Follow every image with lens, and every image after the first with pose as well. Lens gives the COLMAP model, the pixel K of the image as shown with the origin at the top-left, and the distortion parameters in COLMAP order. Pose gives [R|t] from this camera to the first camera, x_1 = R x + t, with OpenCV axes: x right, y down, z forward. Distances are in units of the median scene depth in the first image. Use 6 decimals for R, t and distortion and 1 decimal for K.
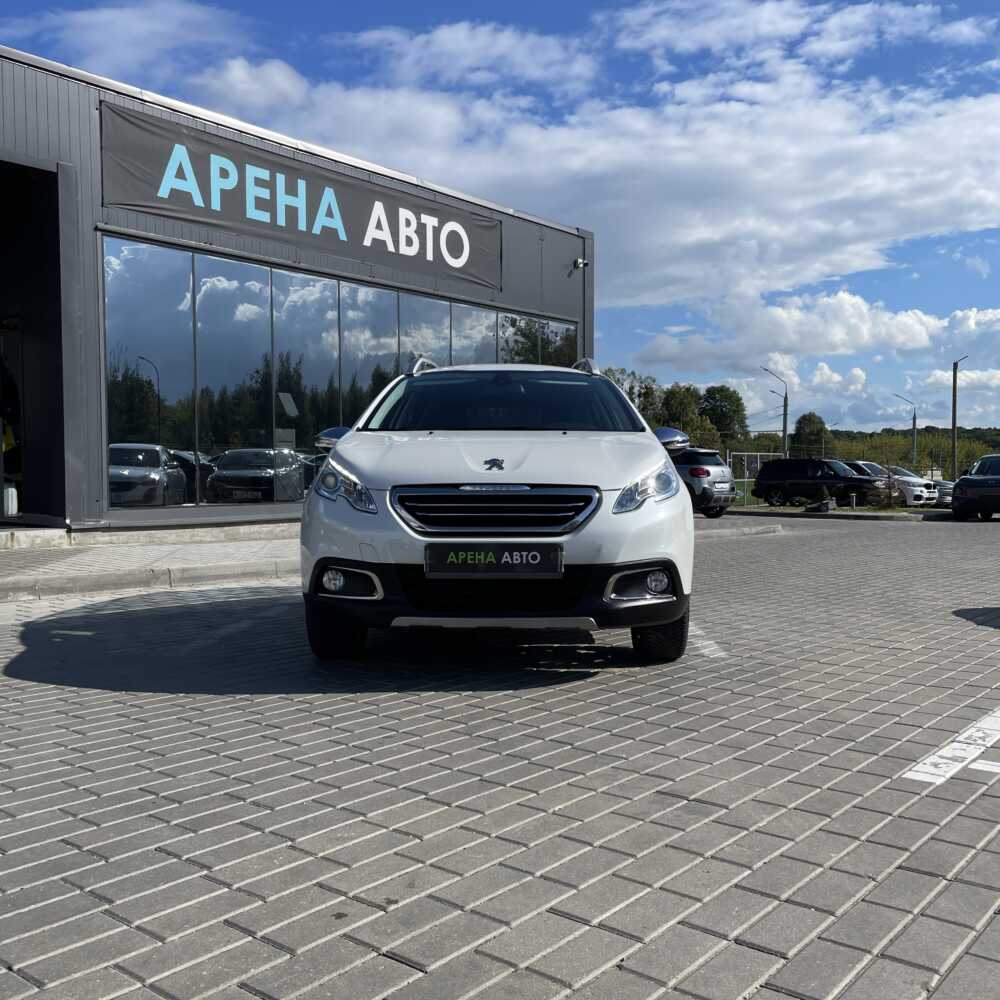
lens RADIAL K [[991.3, 0, 497.8], [0, 991.3, 531.2], [0, 0, 1]] dist [0.031824, -0.048712]
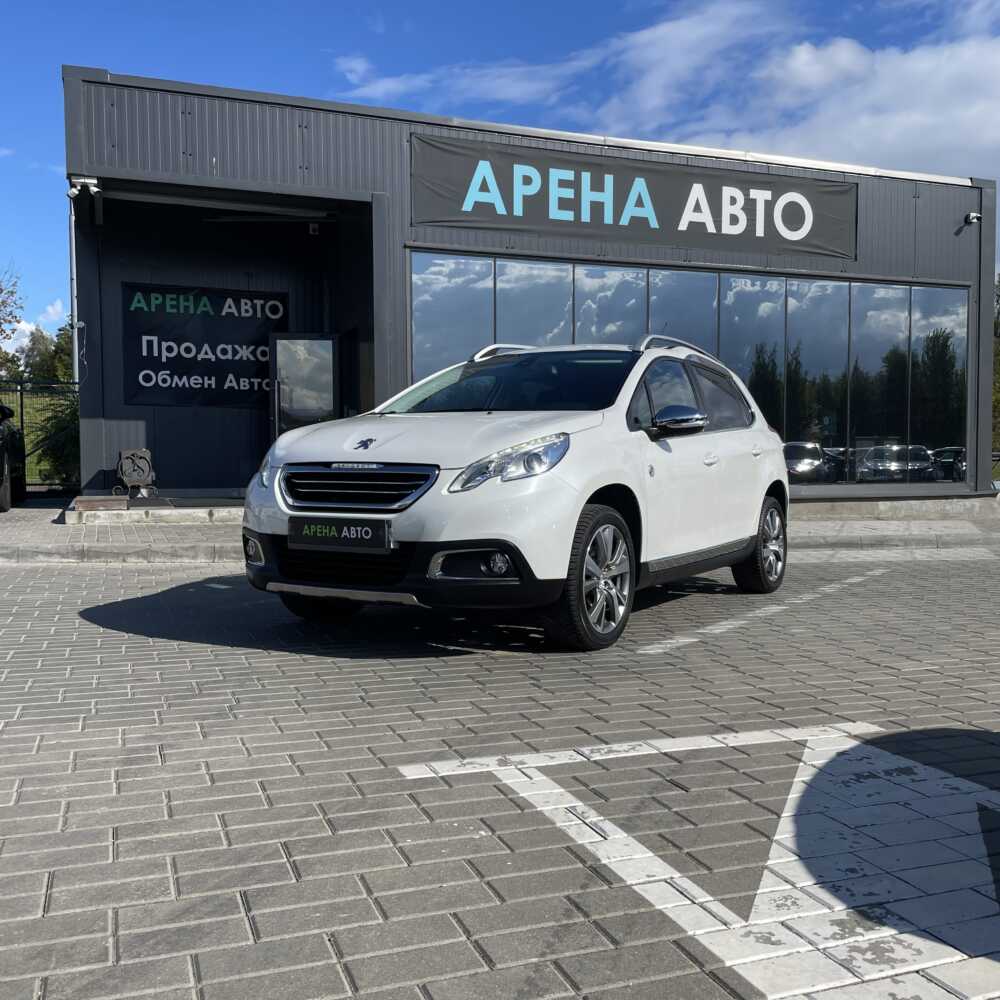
lens RADIAL K [[1002.5, 0, 505.5], [0, 1002.5, 497.9], [0, 0, 1]] dist [0.085599, -0.122825]
pose [[0.867672, 0.015635, -0.496891, 0.237403], [-0.028111, 0.999449, -0.017639, 0.001527], [0.496342, 0.029273, 0.867633, 0.053576]]
